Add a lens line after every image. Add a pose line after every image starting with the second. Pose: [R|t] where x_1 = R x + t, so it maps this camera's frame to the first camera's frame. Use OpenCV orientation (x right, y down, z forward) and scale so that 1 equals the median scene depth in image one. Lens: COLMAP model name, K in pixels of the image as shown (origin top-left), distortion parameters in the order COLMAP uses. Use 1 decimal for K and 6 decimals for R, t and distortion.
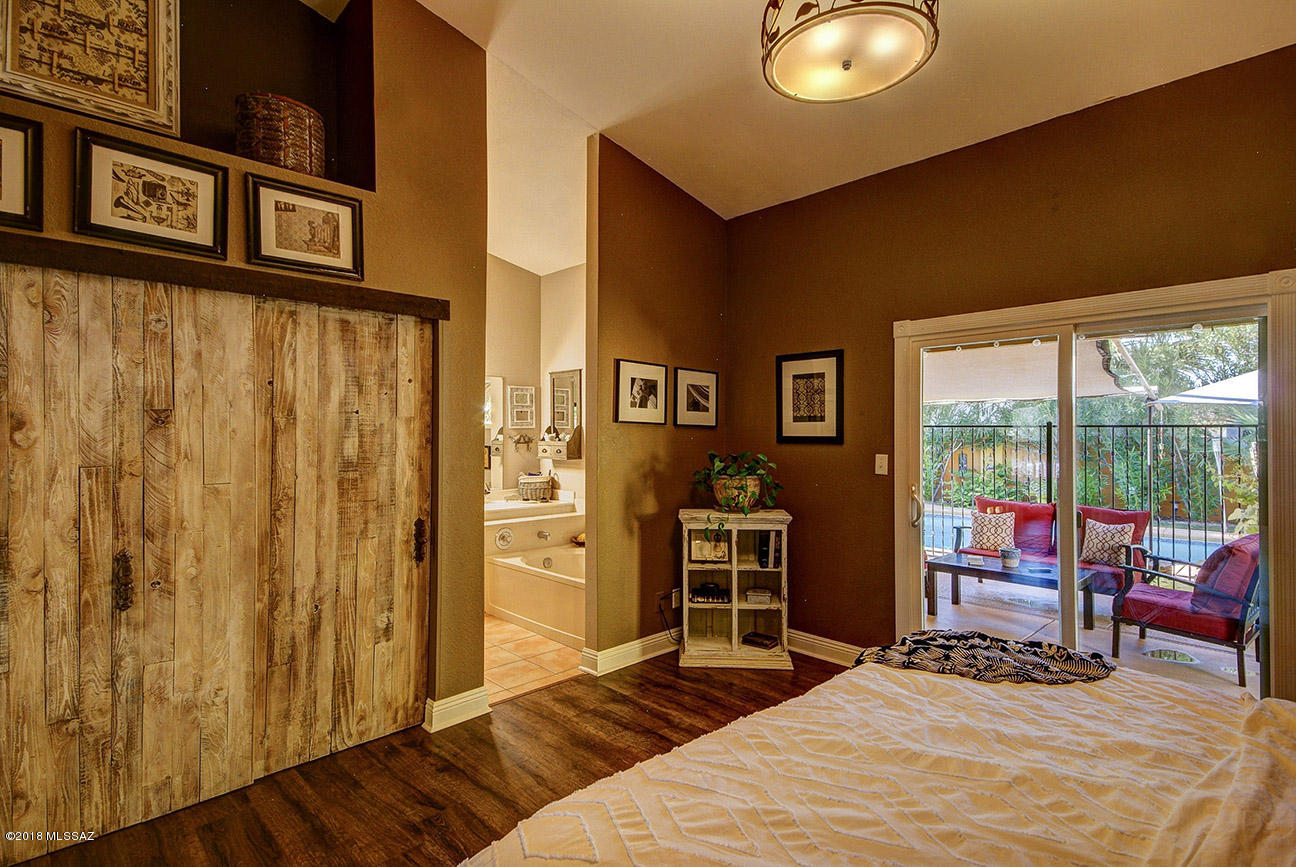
lens RADIAL K [[638.7, 0, 649.6], [0, 638.7, 428.2], [0, 0, 1]] dist [0.022349, -0.000931]
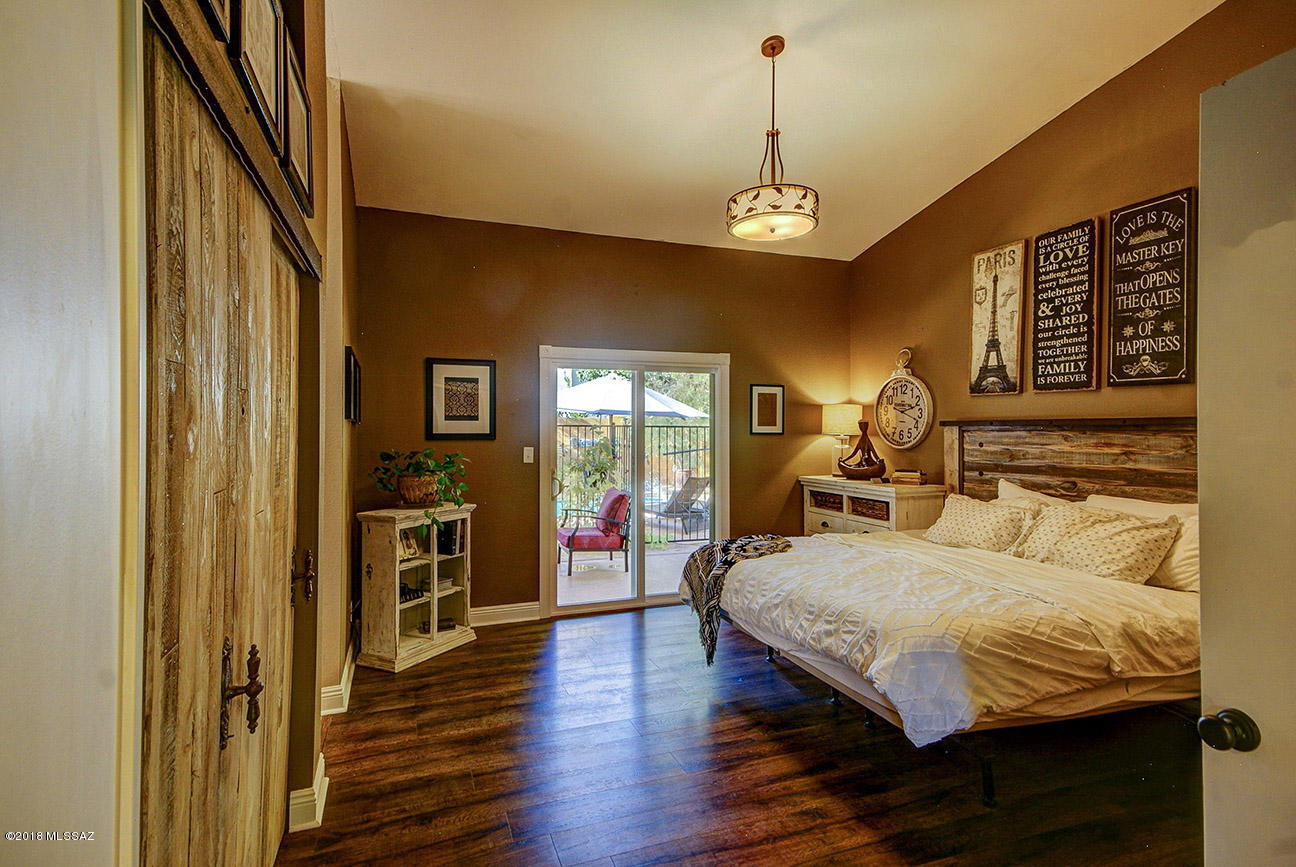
lens RADIAL K [[638.7, 0, 649.2], [0, 638.7, 432.1], [0, 0, 1]] dist [0.022349, -0.000931]
pose [[0.406557, -0.009972, 0.913571, -0.927527], [-0.002116, 0.999927, 0.011856, -0.005521], [-0.913623, -0.006754, 0.406506, 0.351428]]
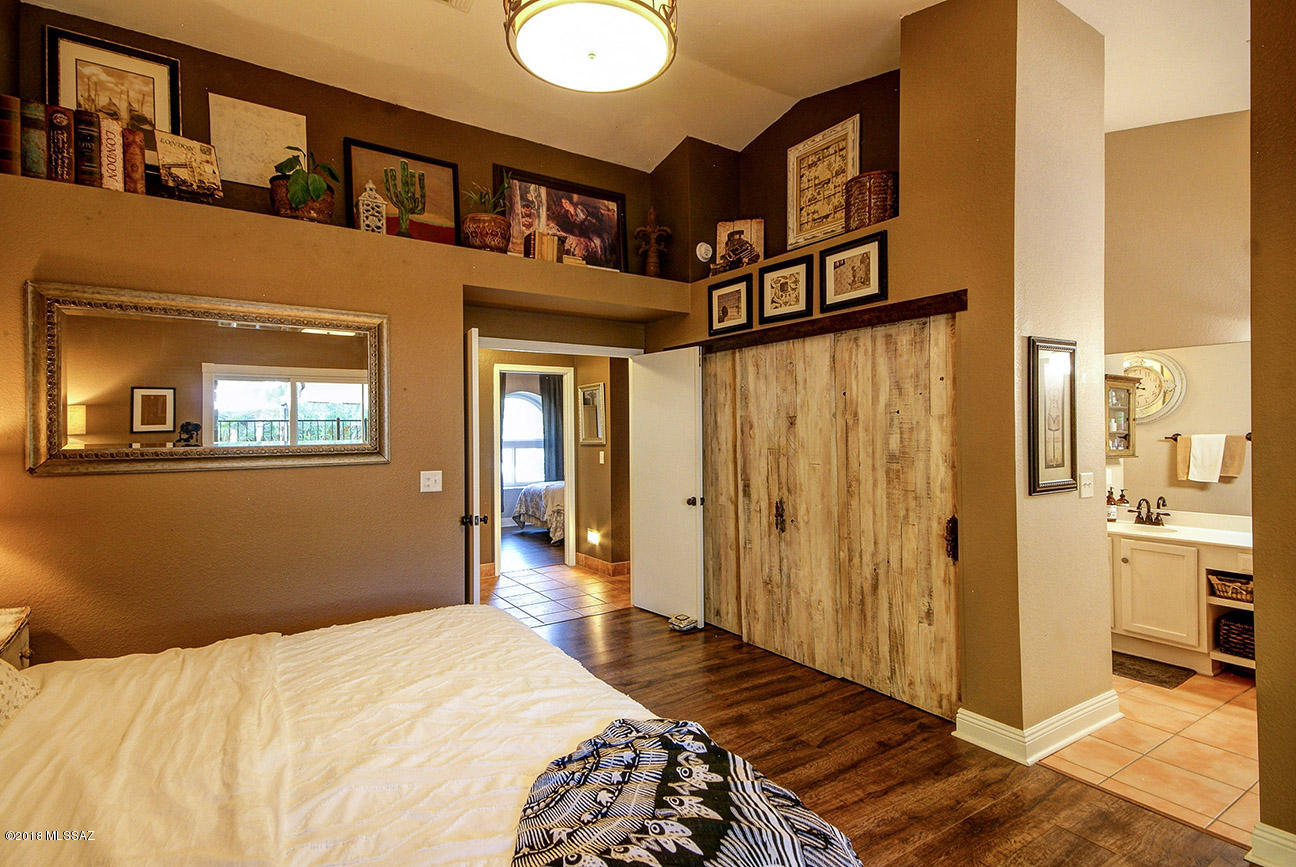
lens RADIAL K [[638.7, 0, 642.5], [0, 638.7, 429.2], [0, 0, 1]] dist [0.022349, -0.000931]
pose [[-0.192920, 0.000218, -0.981215, 0.760954], [0.013673, 0.999903, -0.002466, 0.002215], [0.981119, -0.013892, -0.192904, 0.772771]]
